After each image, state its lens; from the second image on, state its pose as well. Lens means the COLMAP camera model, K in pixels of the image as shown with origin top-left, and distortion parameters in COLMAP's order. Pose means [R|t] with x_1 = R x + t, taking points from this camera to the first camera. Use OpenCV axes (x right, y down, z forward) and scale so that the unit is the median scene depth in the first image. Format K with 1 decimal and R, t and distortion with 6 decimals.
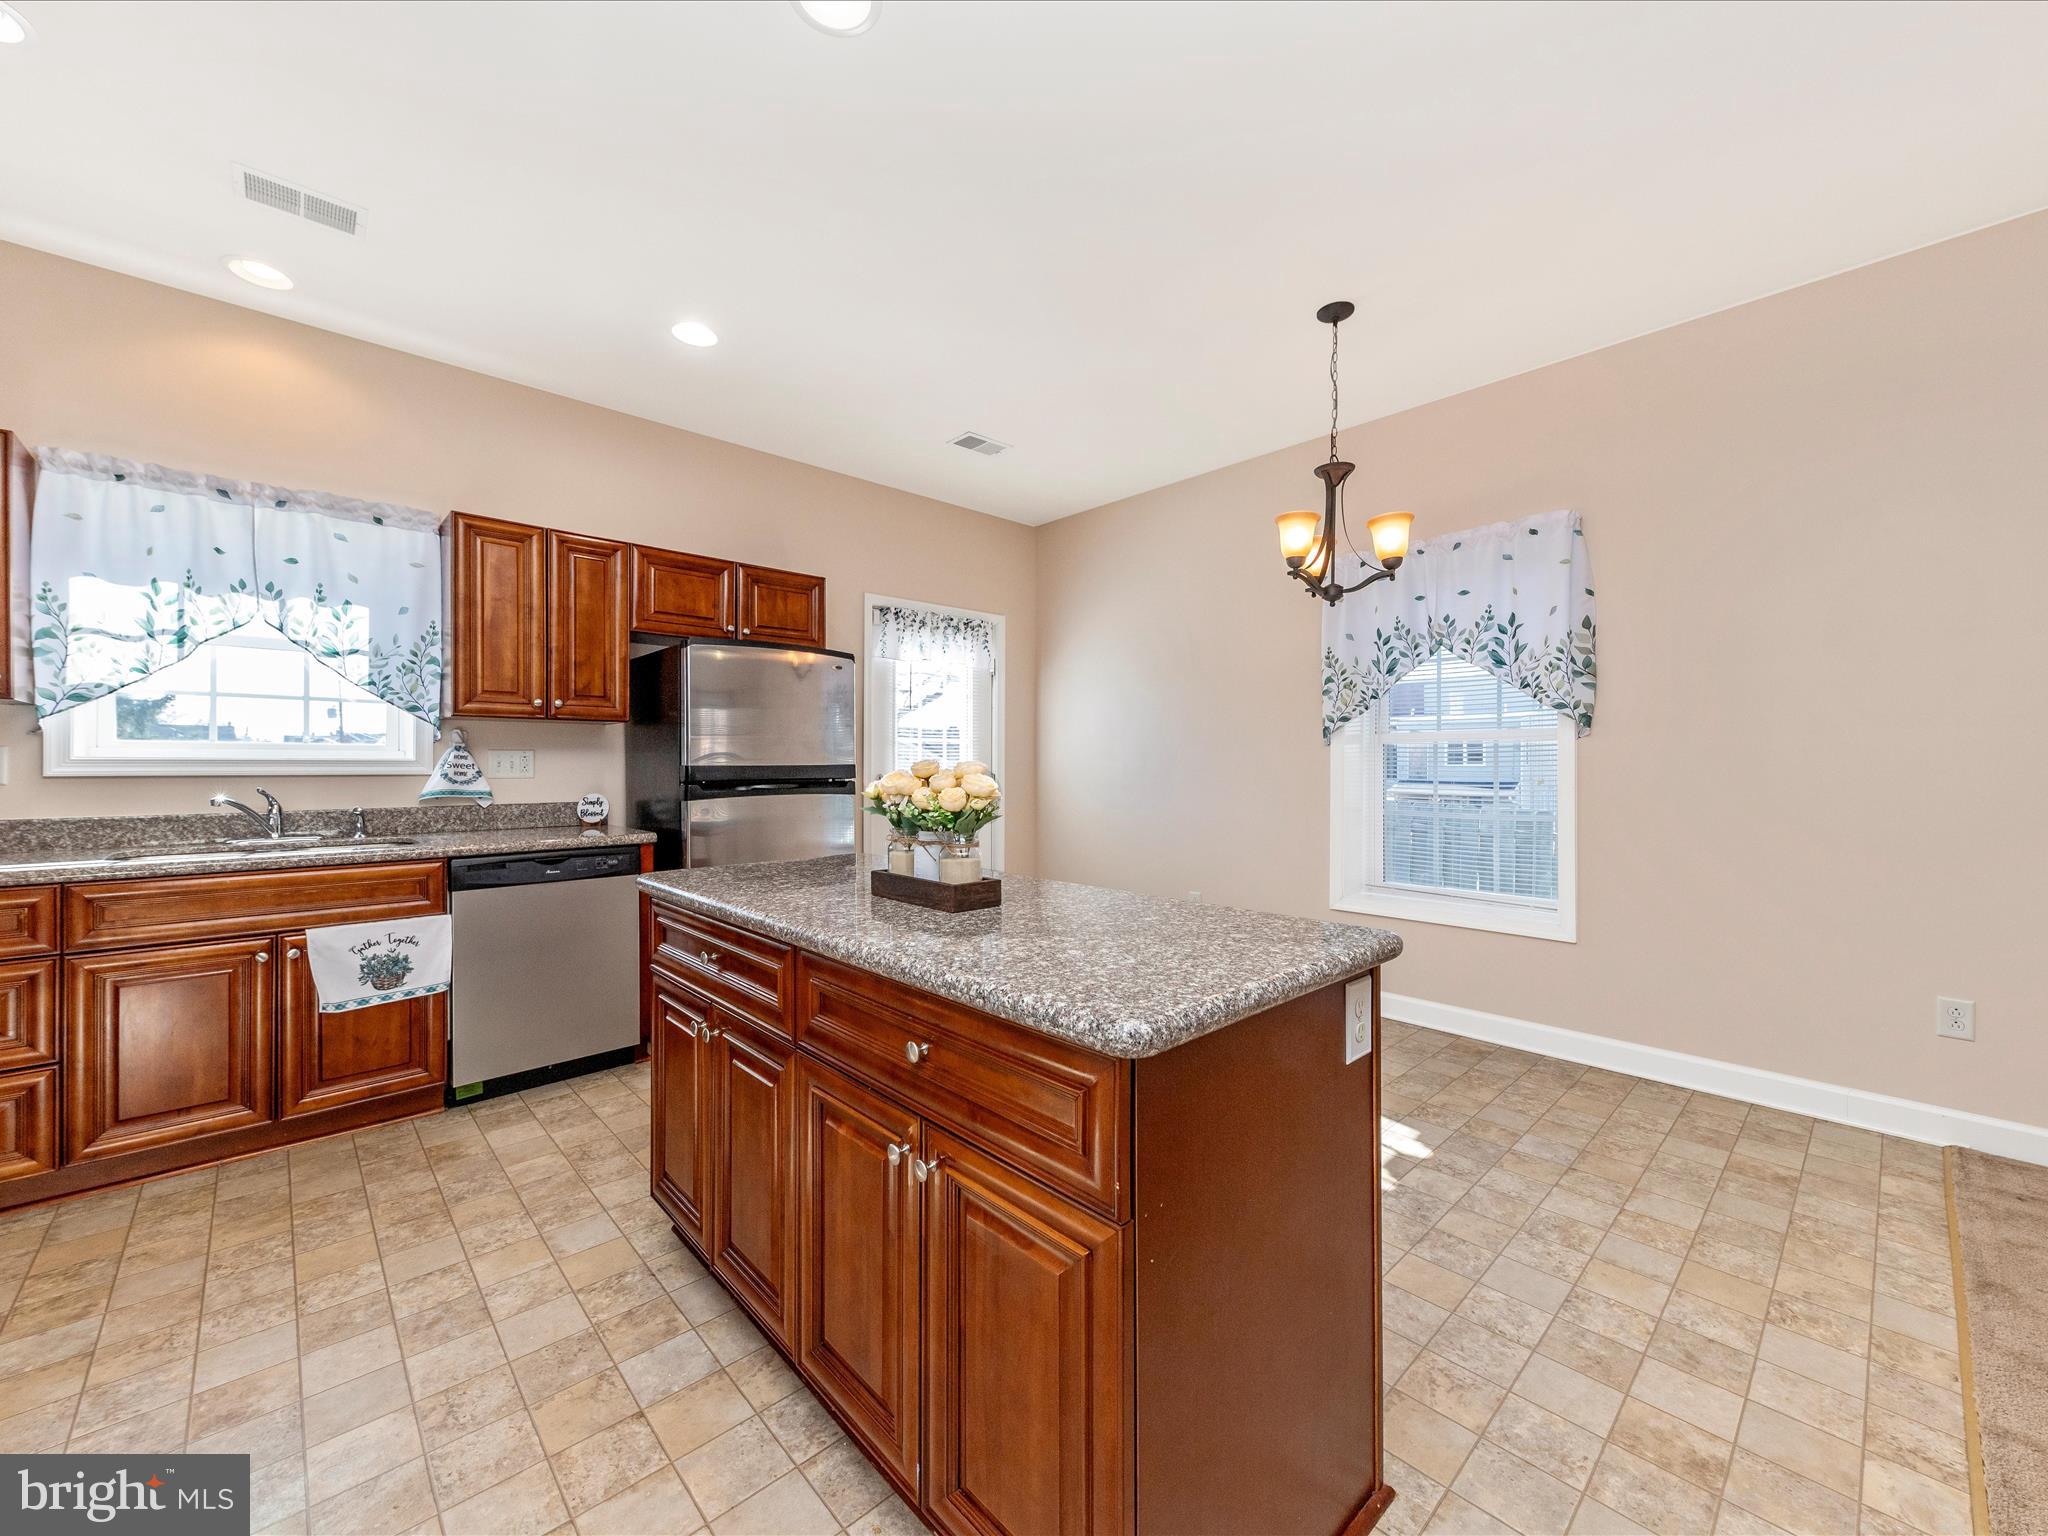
lens RADIAL K [[800.4, 0, 1034.0], [0, 800.4, 758.3], [0, 0, 1]] dist [0.015911, -0.004197]
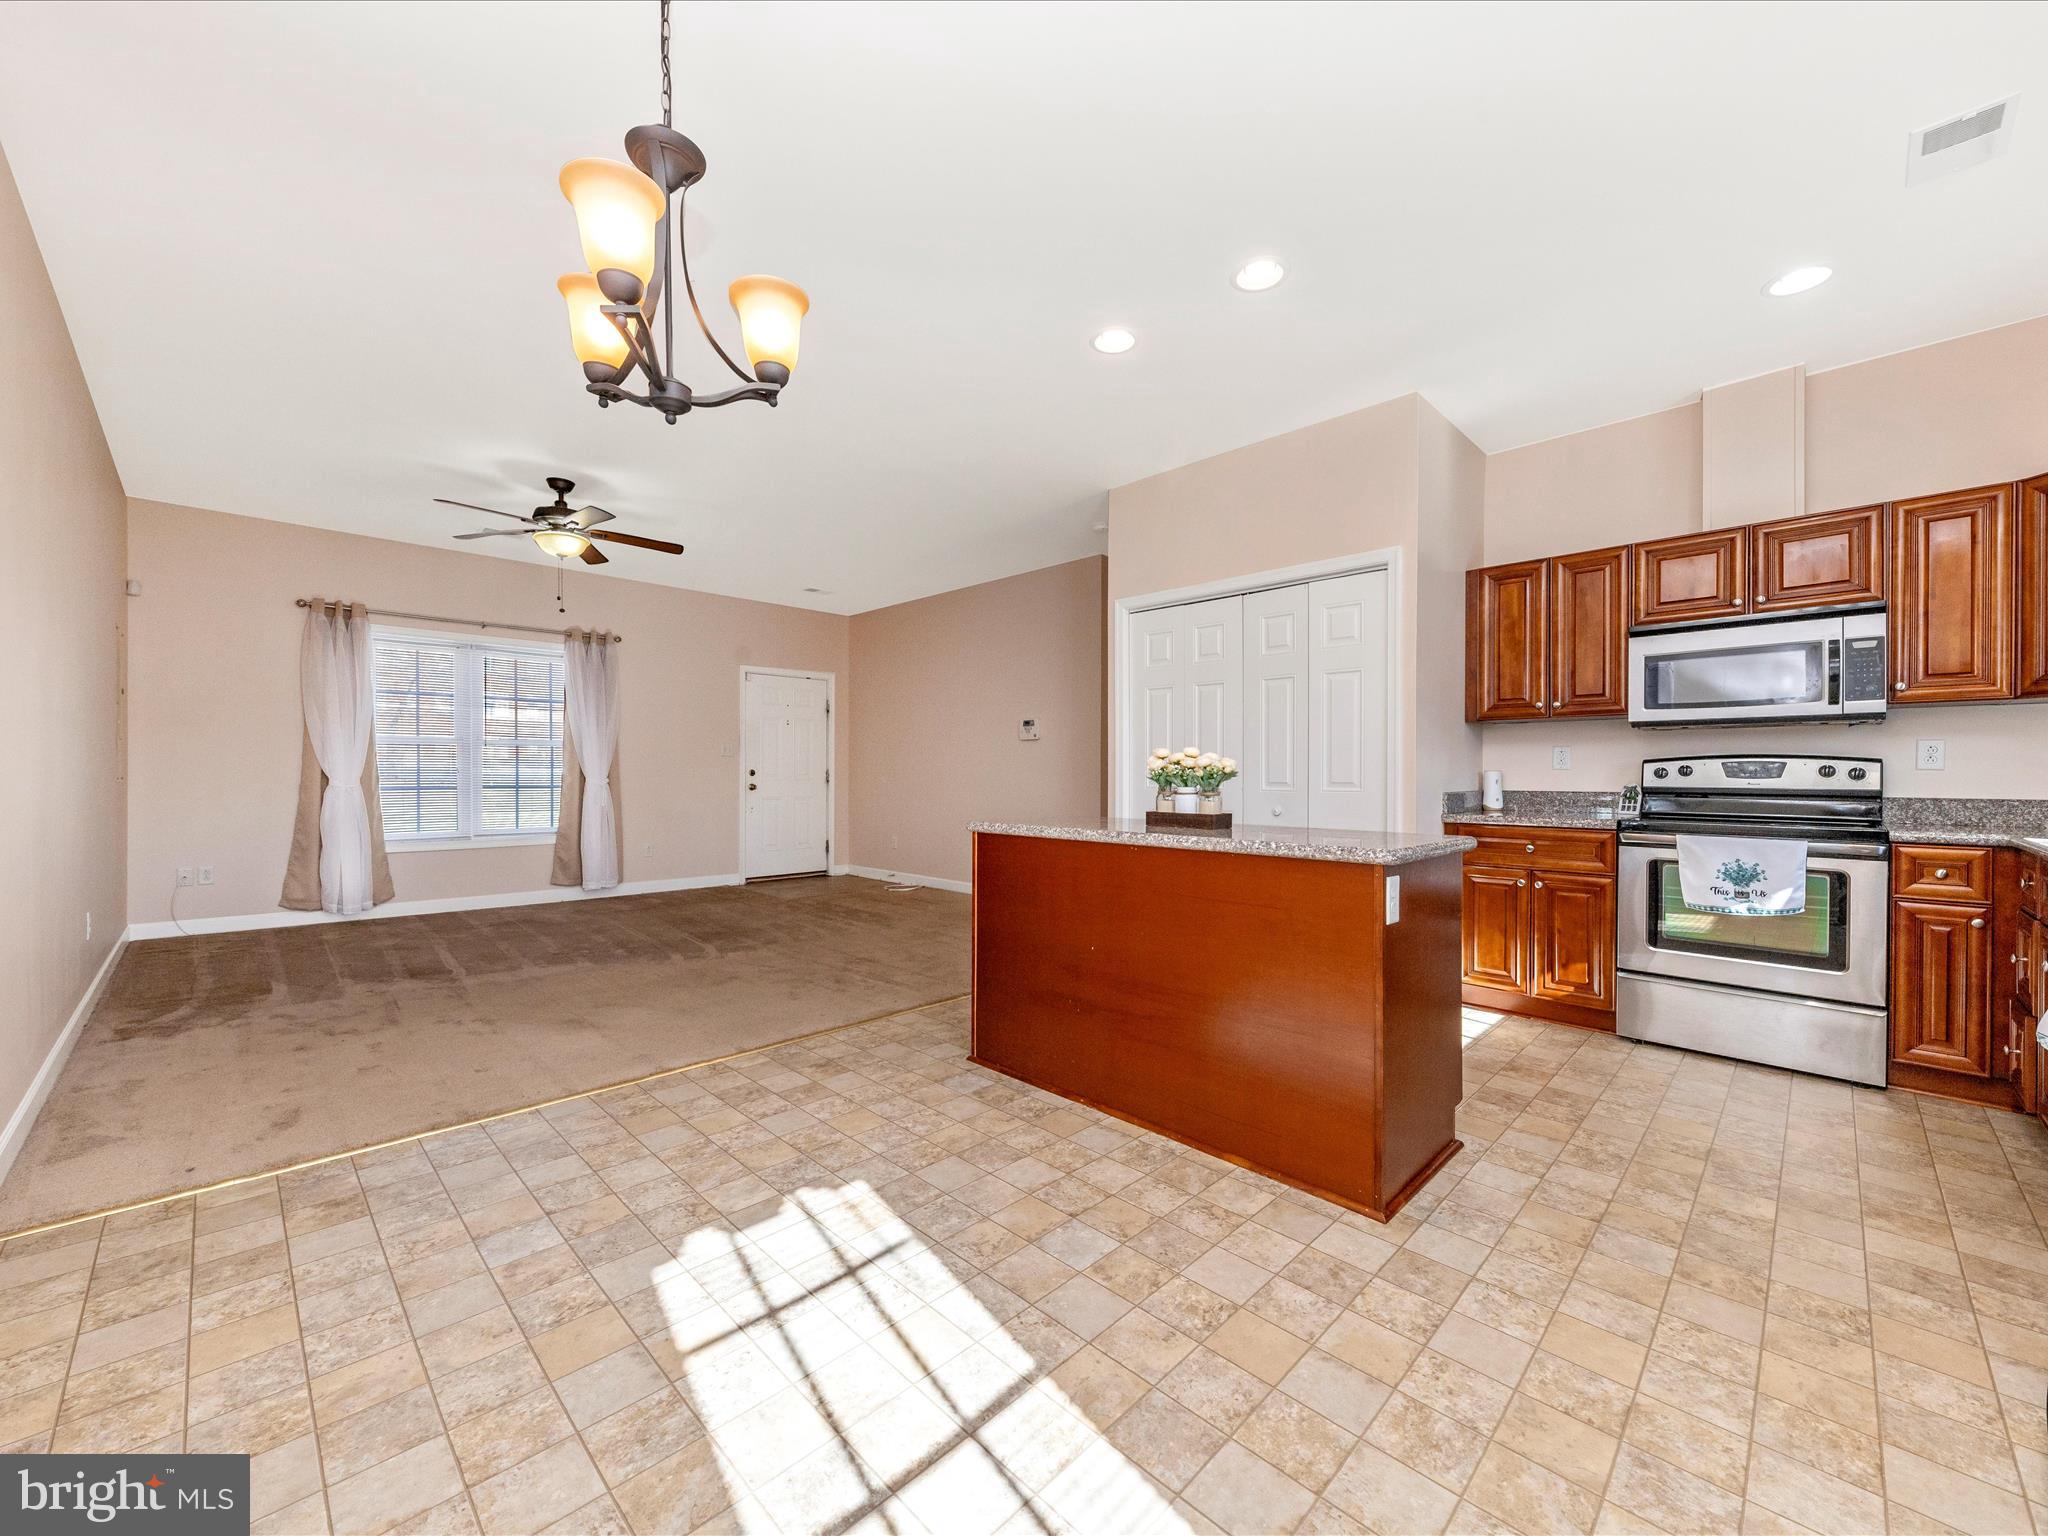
lens RADIAL K [[800.4, 0, 1030.1], [0, 800.4, 773.2], [0, 0, 1]] dist [0.015911, -0.004197]
pose [[-0.999254, -0.003465, -0.038465, 0.143714], [-0.003223, 0.999975, -0.006358, 0.035891], [0.038486, -0.006229, -0.999240, 1.380638]]
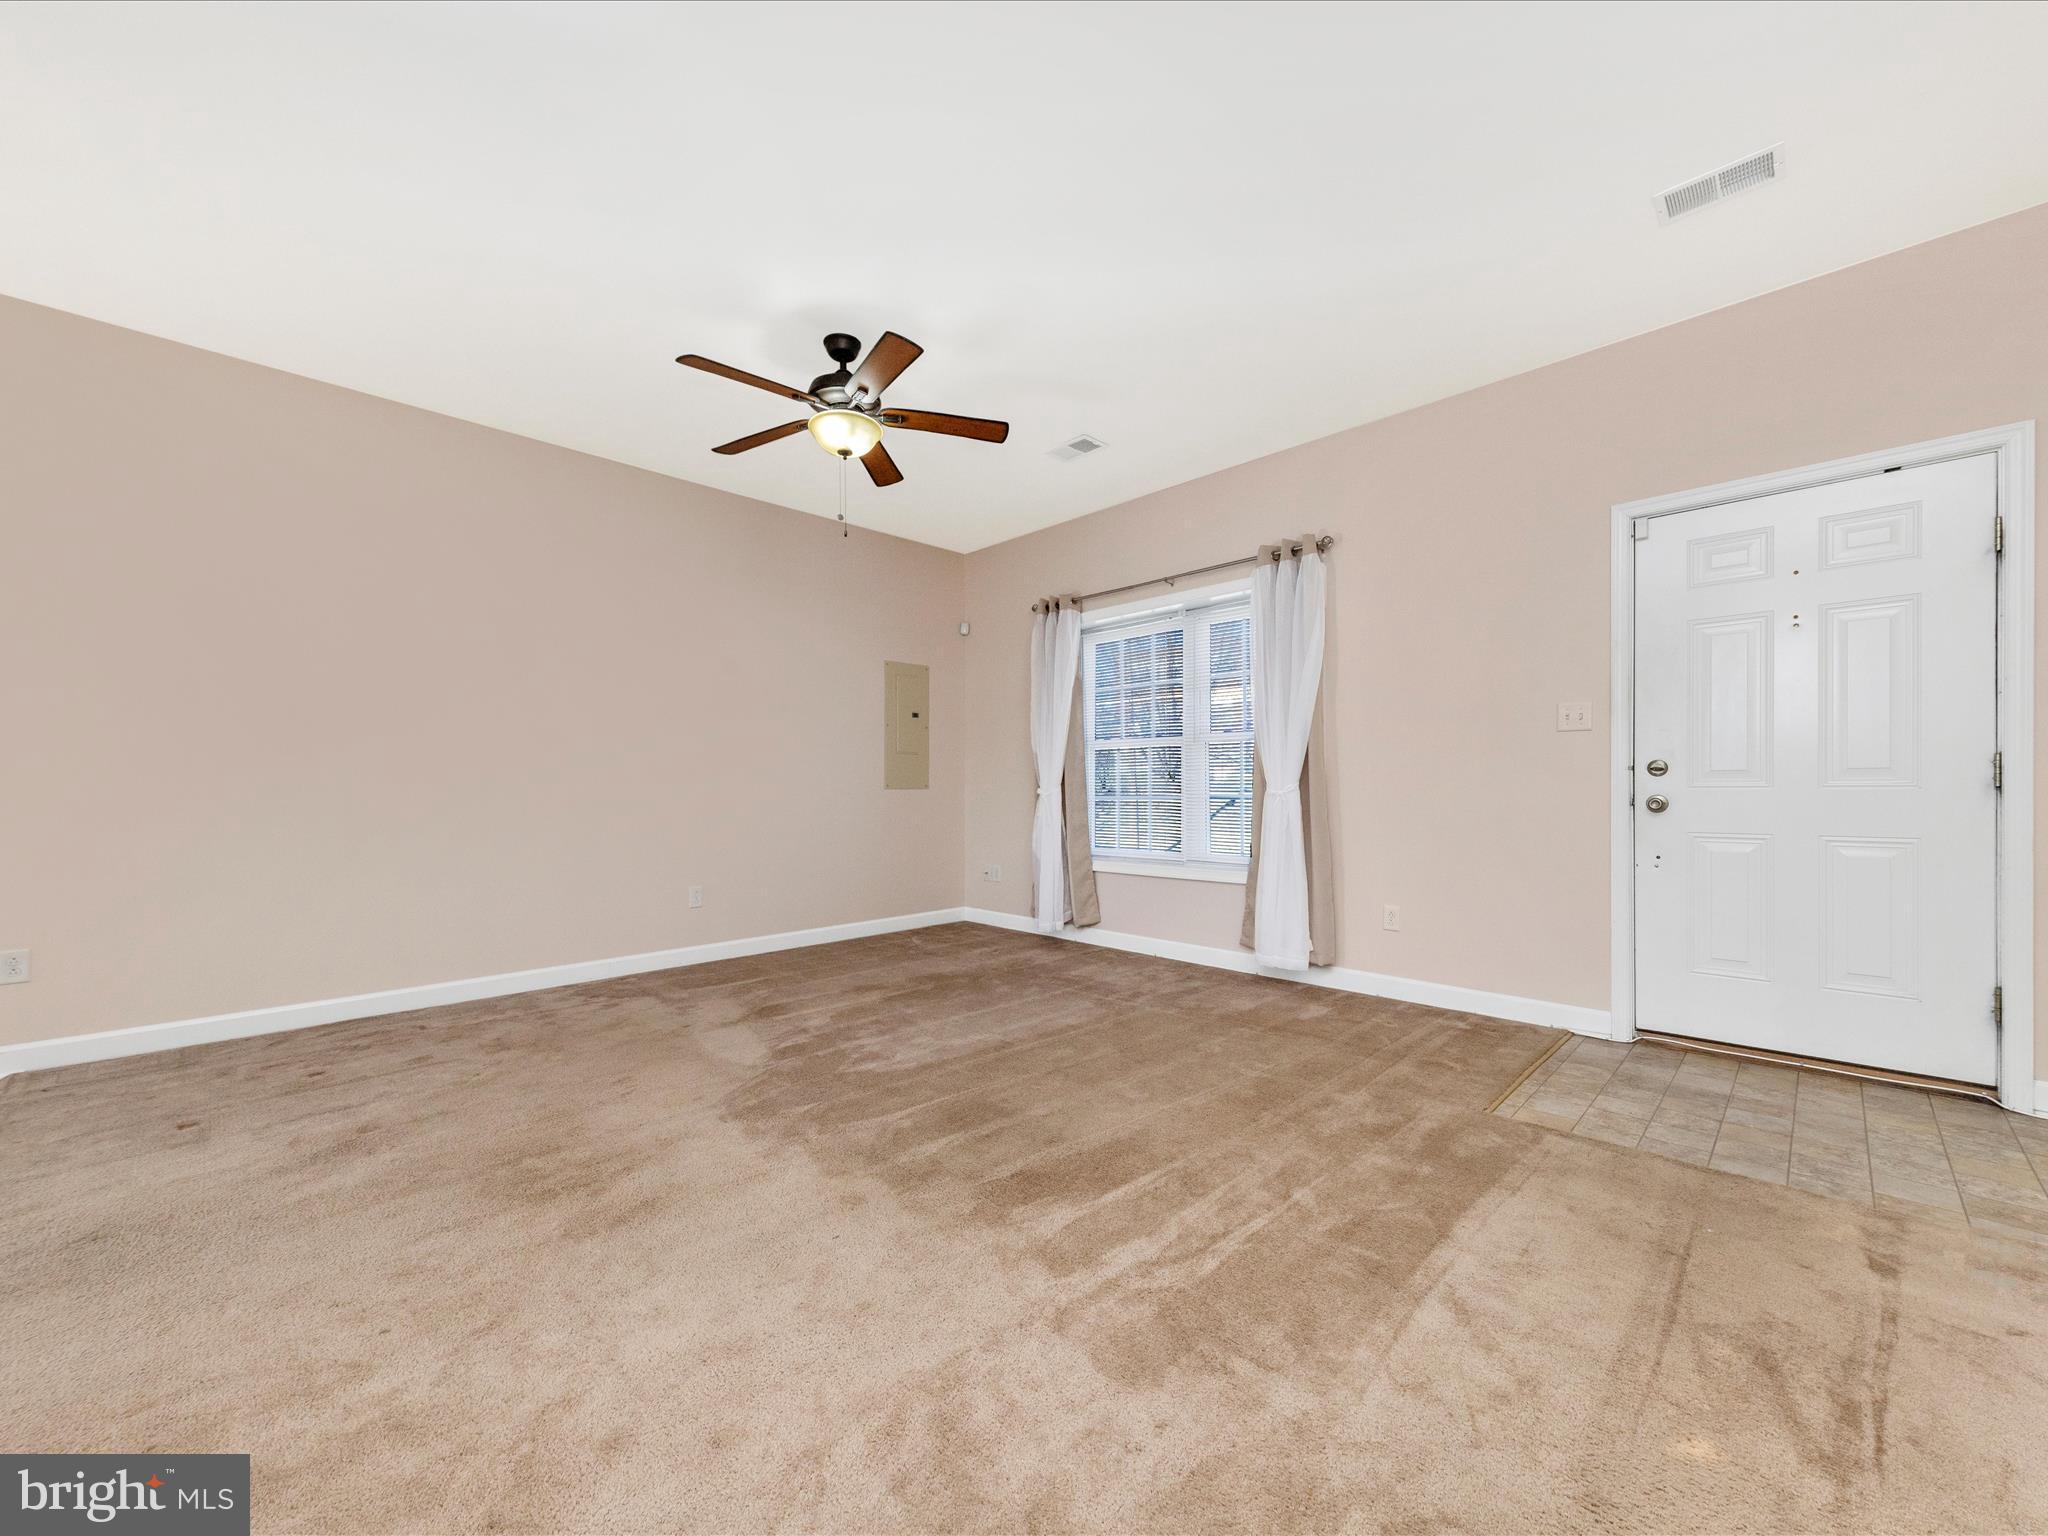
lens RADIAL K [[800.4, 0, 1008.1], [0, 800.4, 788.6], [0, 0, 1]] dist [0.015911, -0.004197]
pose [[-0.042009, -0.000791, 0.999117, -0.056439], [-0.002734, 0.999996, 0.000676, 0.047718], [-0.999113, -0.002703, -0.042011, -0.286372]]
